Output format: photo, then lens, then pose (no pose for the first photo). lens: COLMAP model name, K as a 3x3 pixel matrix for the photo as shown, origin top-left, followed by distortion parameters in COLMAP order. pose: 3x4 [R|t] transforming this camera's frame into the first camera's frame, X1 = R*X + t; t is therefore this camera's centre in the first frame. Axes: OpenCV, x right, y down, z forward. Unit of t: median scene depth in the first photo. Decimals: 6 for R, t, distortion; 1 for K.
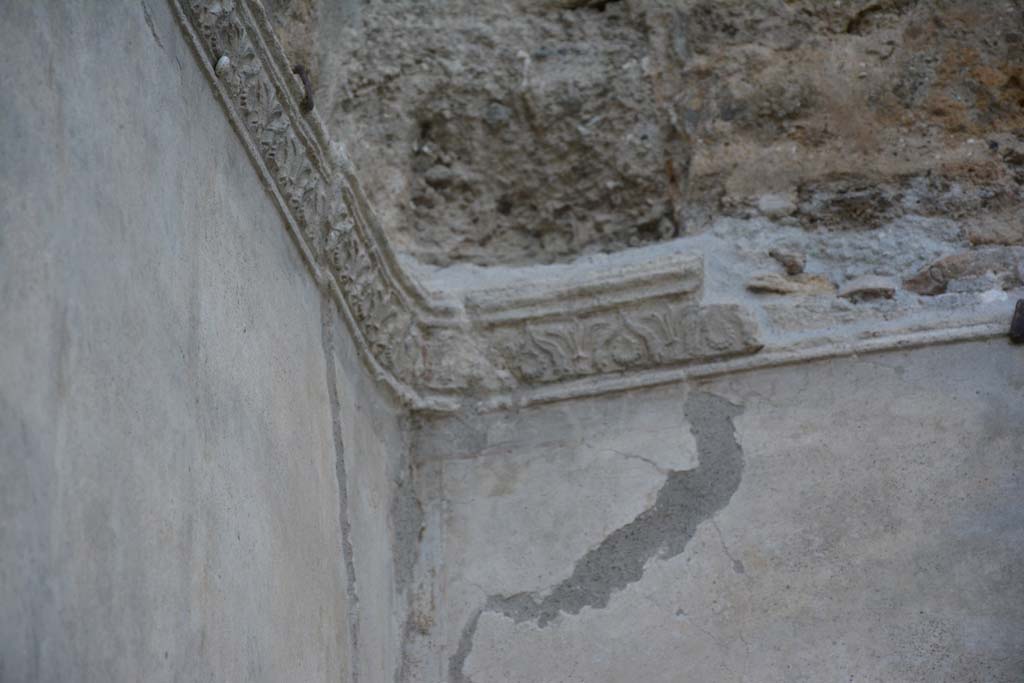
lens RADIAL K [[4236.1, 0, 511.8], [0, 4236.1, 341.3], [0, 0, 1]] dist [1.017041, 0.000000]
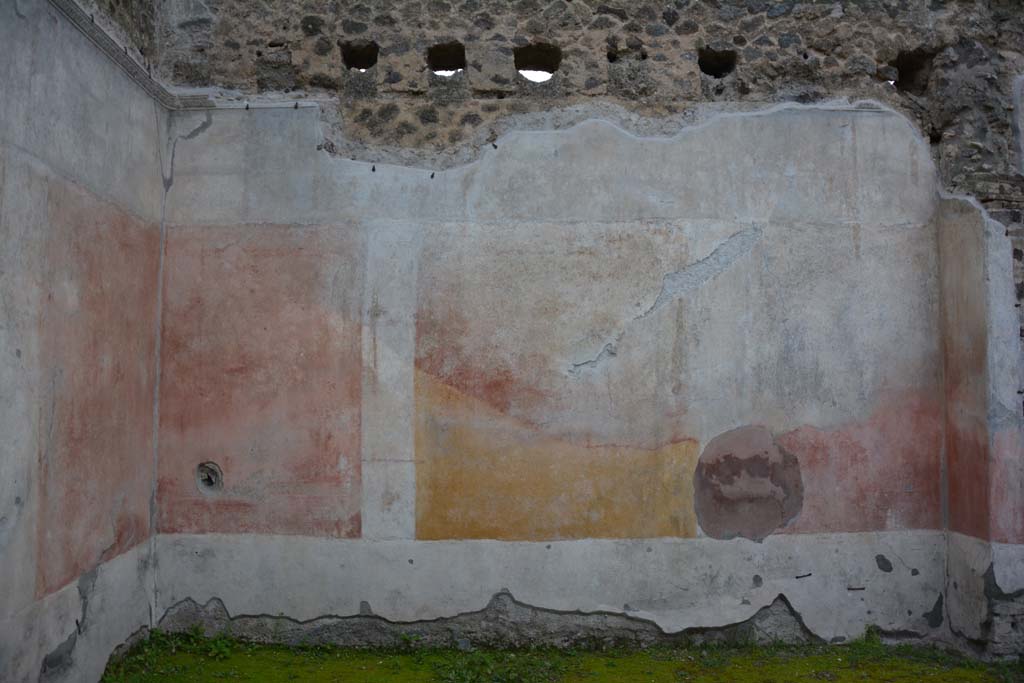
lens RADIAL K [[792.8, 0, 504.4], [0, 792.8, 343.8], [0, 0, 1]] dist [-0.165305, 0.116564]
pose [[0.959787, 0.024547, 0.279654, 0.181253], [-0.140352, 0.904694, 0.402282, -0.240370], [-0.243126, -0.425355, 0.871759, -0.532977]]
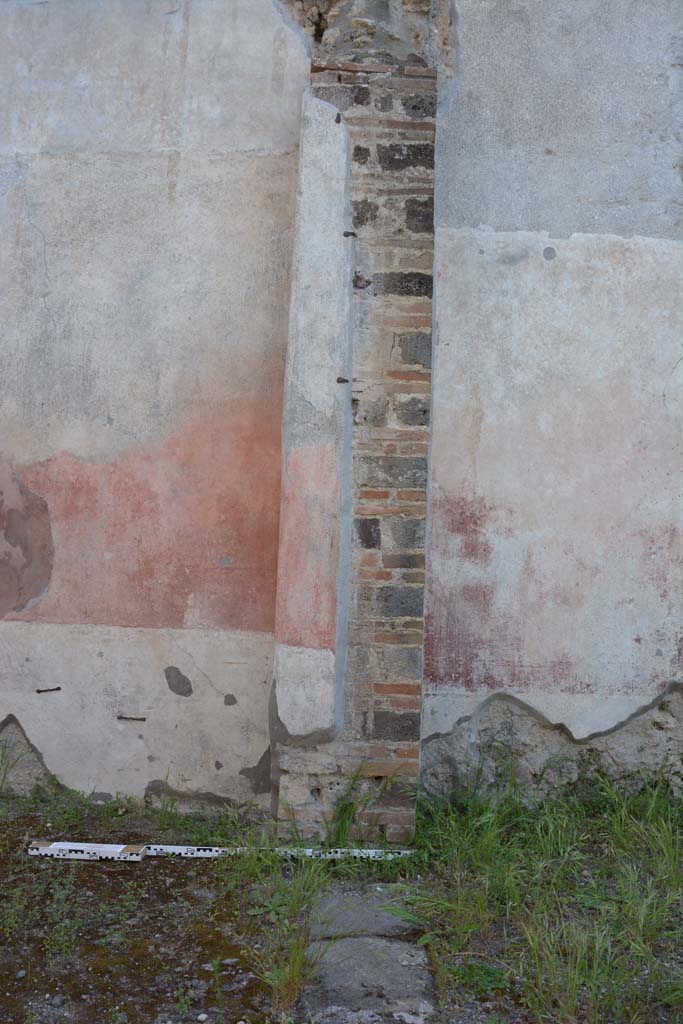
lens RADIAL K [[792.8, 0, 337.4], [0, 792.8, 513.5], [0, 0, 1]] dist [-0.165305, 0.116564]
pose [[0.971389, 0.057505, 0.230427, 1.164868], [-0.148300, 0.904703, 0.399400, 0.026335], [-0.185500, -0.422145, 0.887346, -0.398652]]
